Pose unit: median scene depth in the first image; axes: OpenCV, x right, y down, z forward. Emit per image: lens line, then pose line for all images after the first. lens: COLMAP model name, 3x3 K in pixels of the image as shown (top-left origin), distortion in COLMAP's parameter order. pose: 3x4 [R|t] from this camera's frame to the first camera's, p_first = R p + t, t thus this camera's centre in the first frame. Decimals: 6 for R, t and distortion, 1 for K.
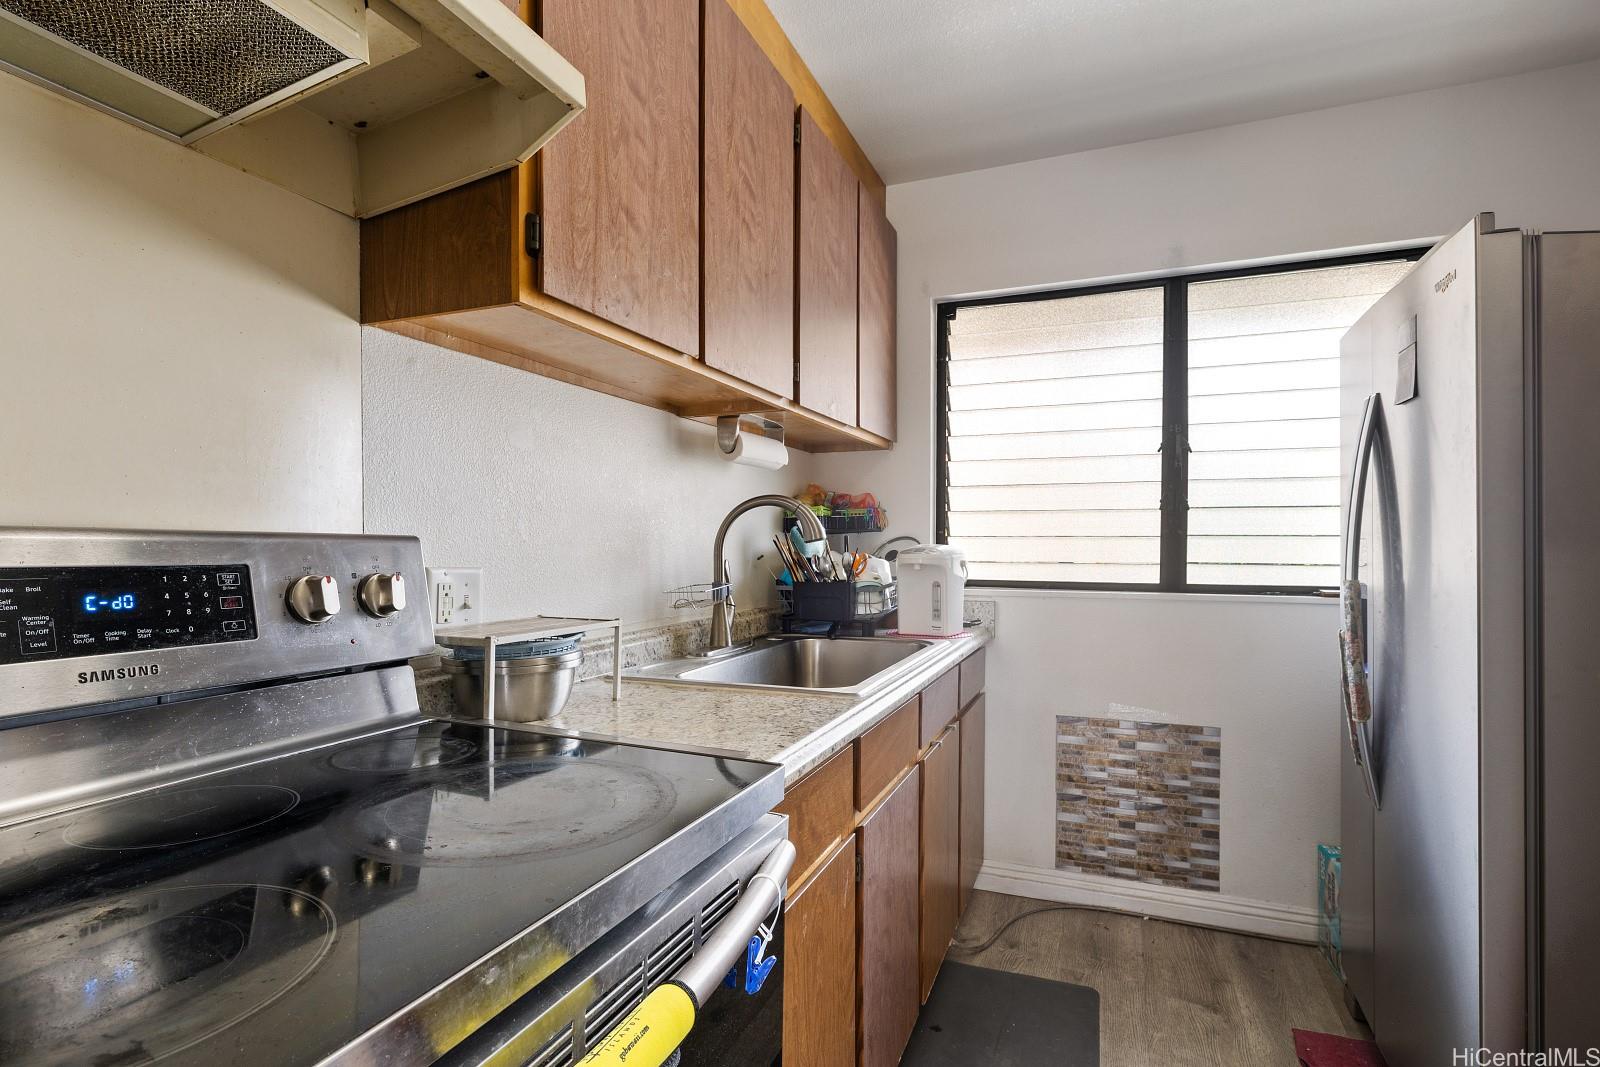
lens RADIAL K [[776.2, 0, 800.0], [0, 776.2, 533.5], [0, 0, 1]] dist [-0.010773, 0.000007]
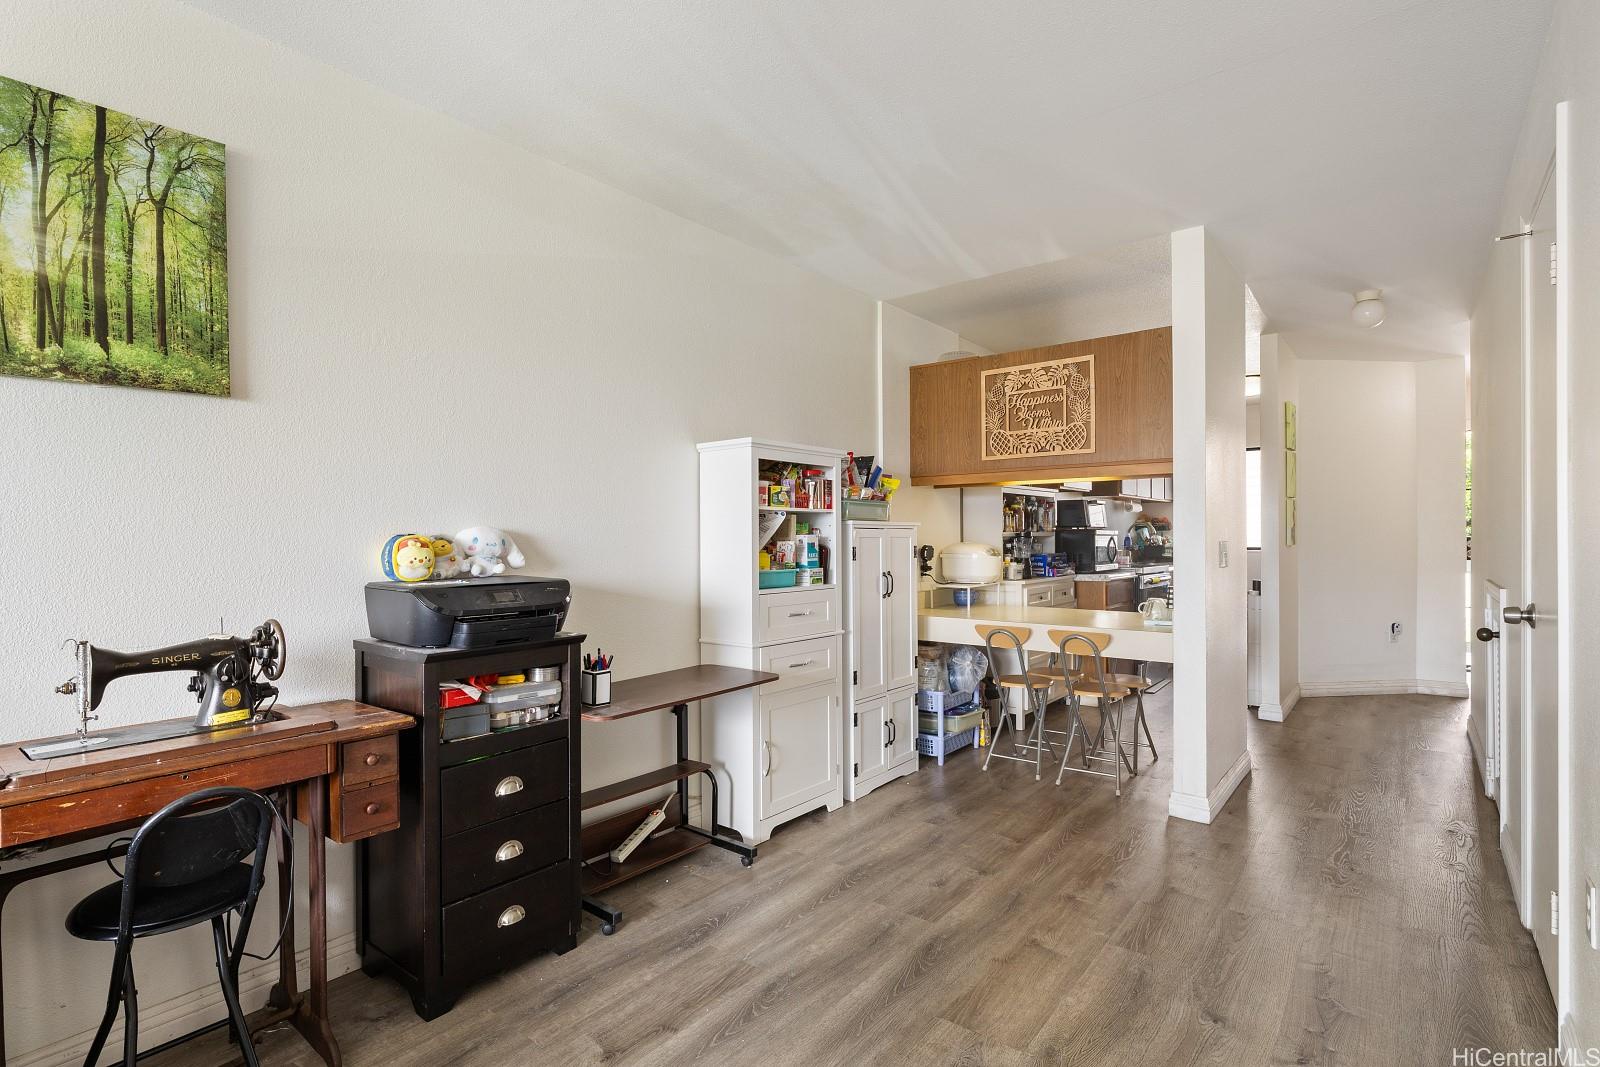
lens RADIAL K [[776.2, 0, 800.0], [0, 776.2, 533.5], [0, 0, 1]] dist [-0.010773, 0.000007]
pose [[-0.284669, 0.000869, -0.958626, 3.446988], [0.013004, 0.999911, -0.002956, 0.003025], [0.958538, -0.013307, -0.284655, 0.492496]]
